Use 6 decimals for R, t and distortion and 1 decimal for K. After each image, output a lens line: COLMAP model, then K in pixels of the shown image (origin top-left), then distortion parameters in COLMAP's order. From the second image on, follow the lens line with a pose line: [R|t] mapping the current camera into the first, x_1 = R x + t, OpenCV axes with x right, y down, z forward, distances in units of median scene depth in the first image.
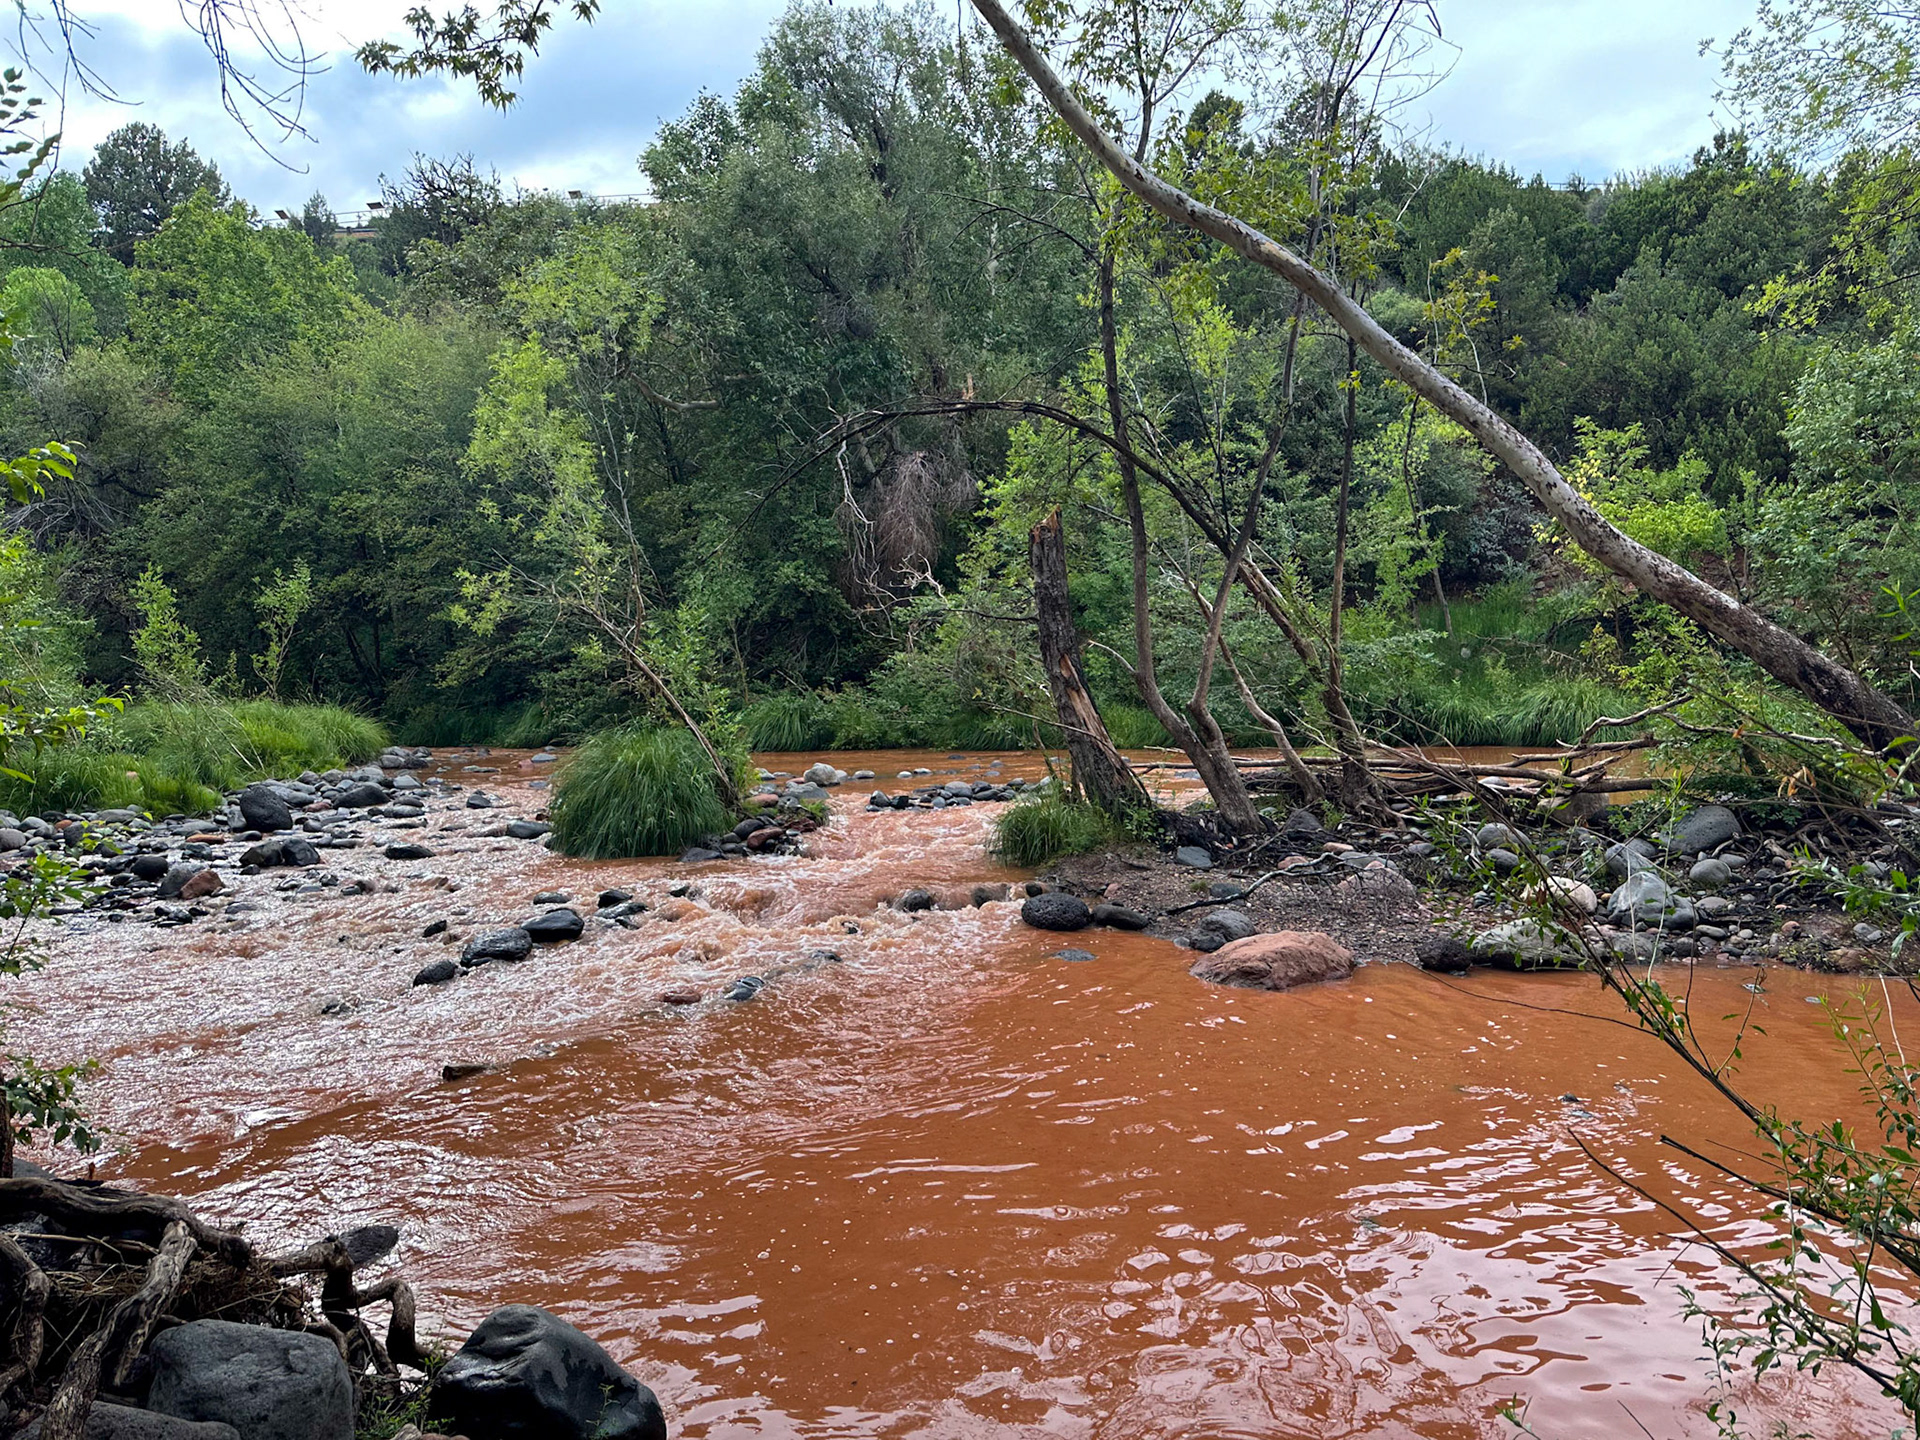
lens RADIAL K [[1342.6, 0, 960.0], [0, 1342.6, 720.0], [0, 0, 1]] dist [0.051710, -0.056050]
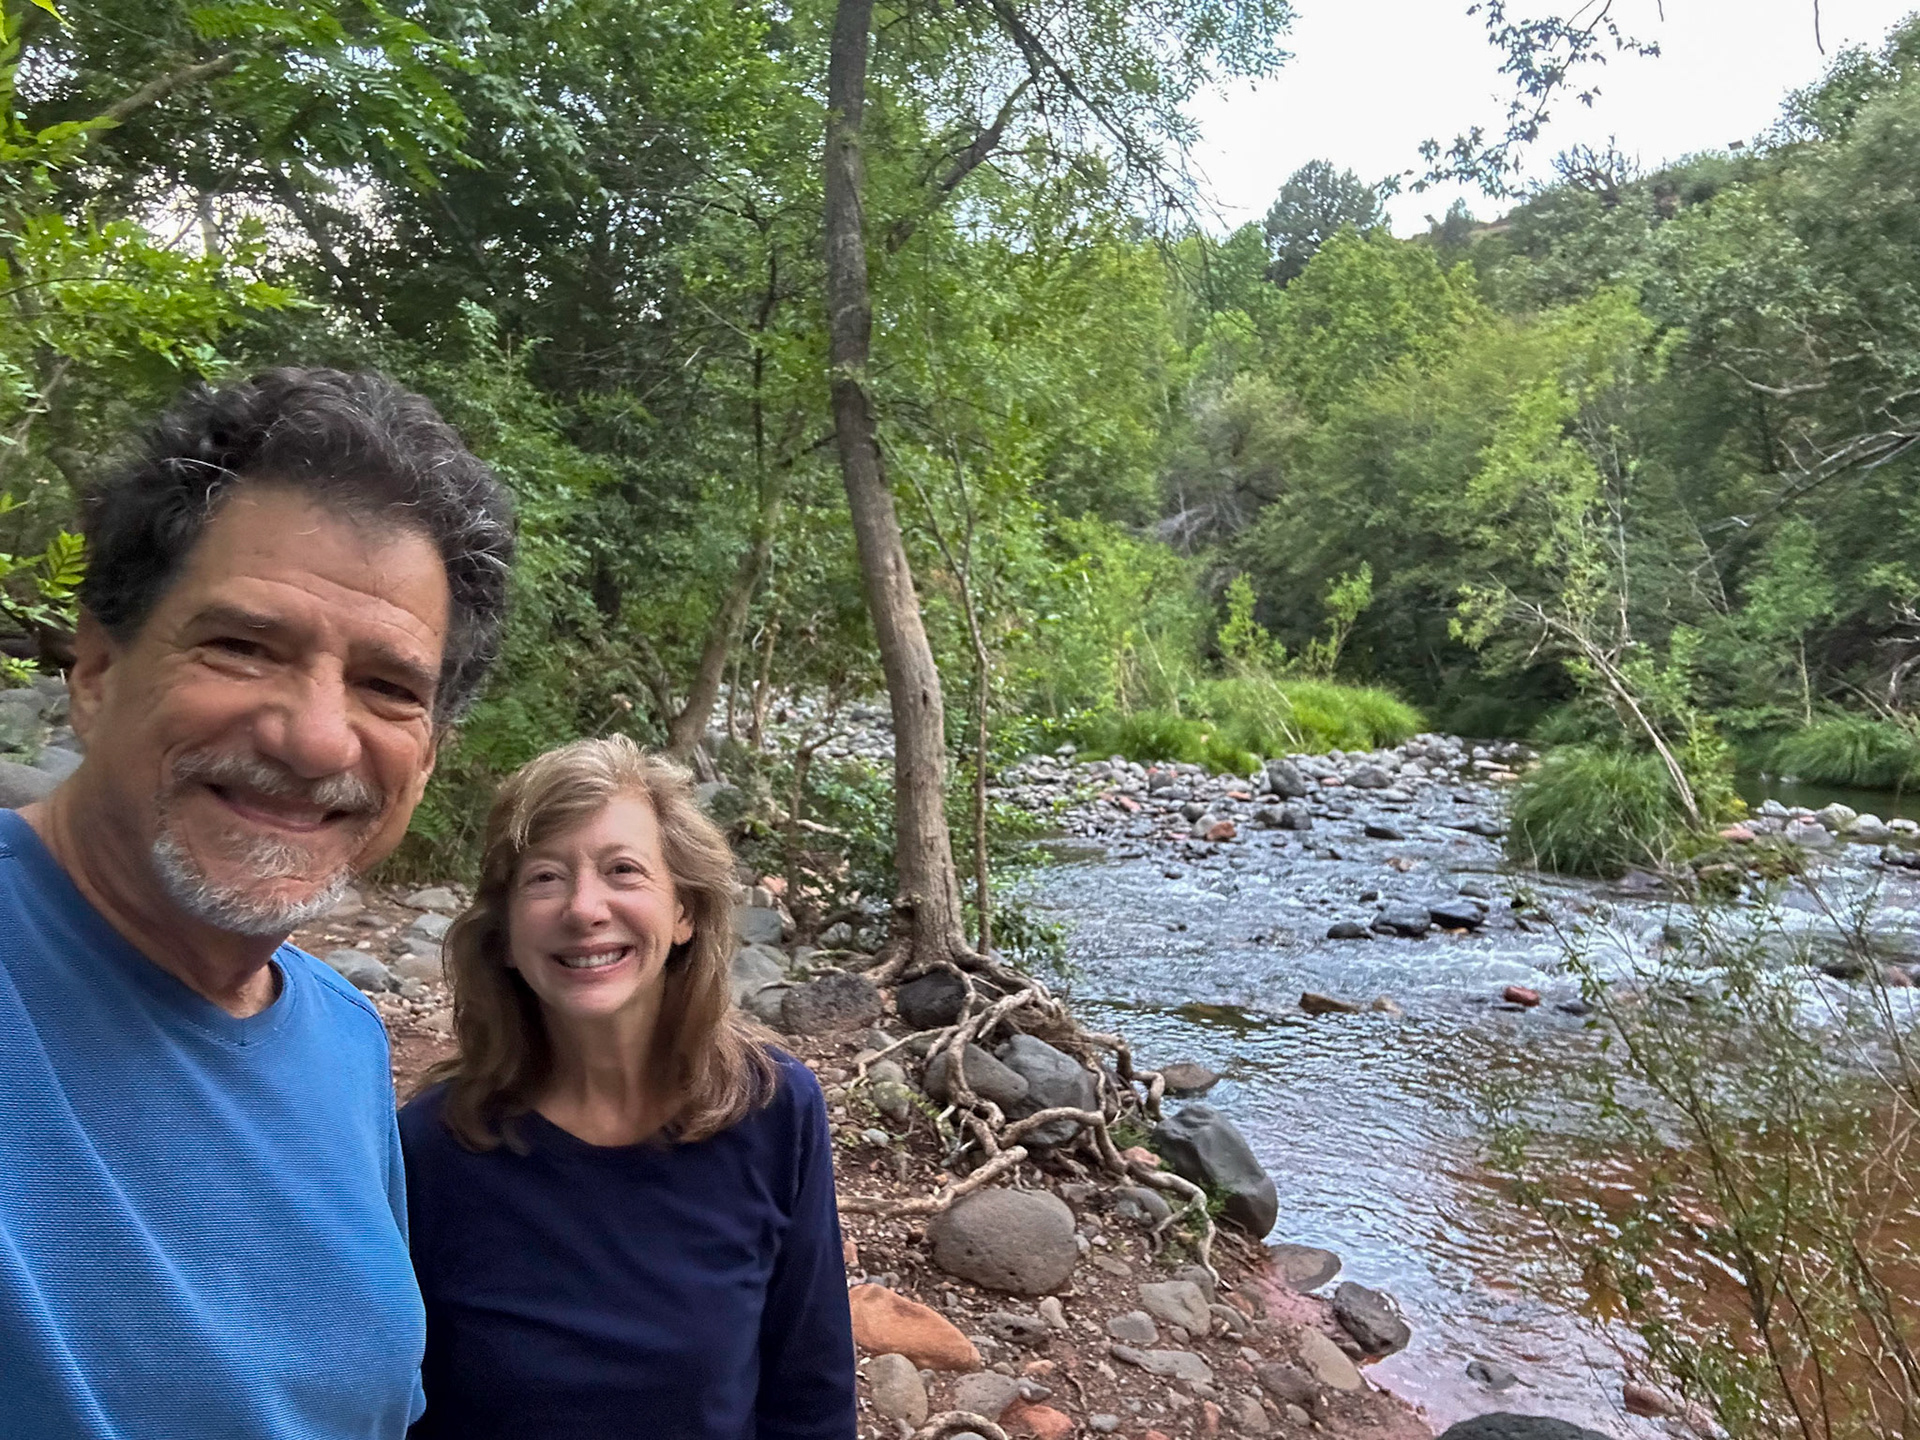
lens RADIAL K [[1311.5, 0, 971.0], [0, 1311.5, 727.5], [0, 0, 1]] dist [0.173160, -0.362610]
pose [[0.721331, 0.098602, -0.685536, 0.101905], [-0.085591, 0.994918, 0.053041, -0.020350], [0.687282, 0.020415, 0.726104, -0.075523]]
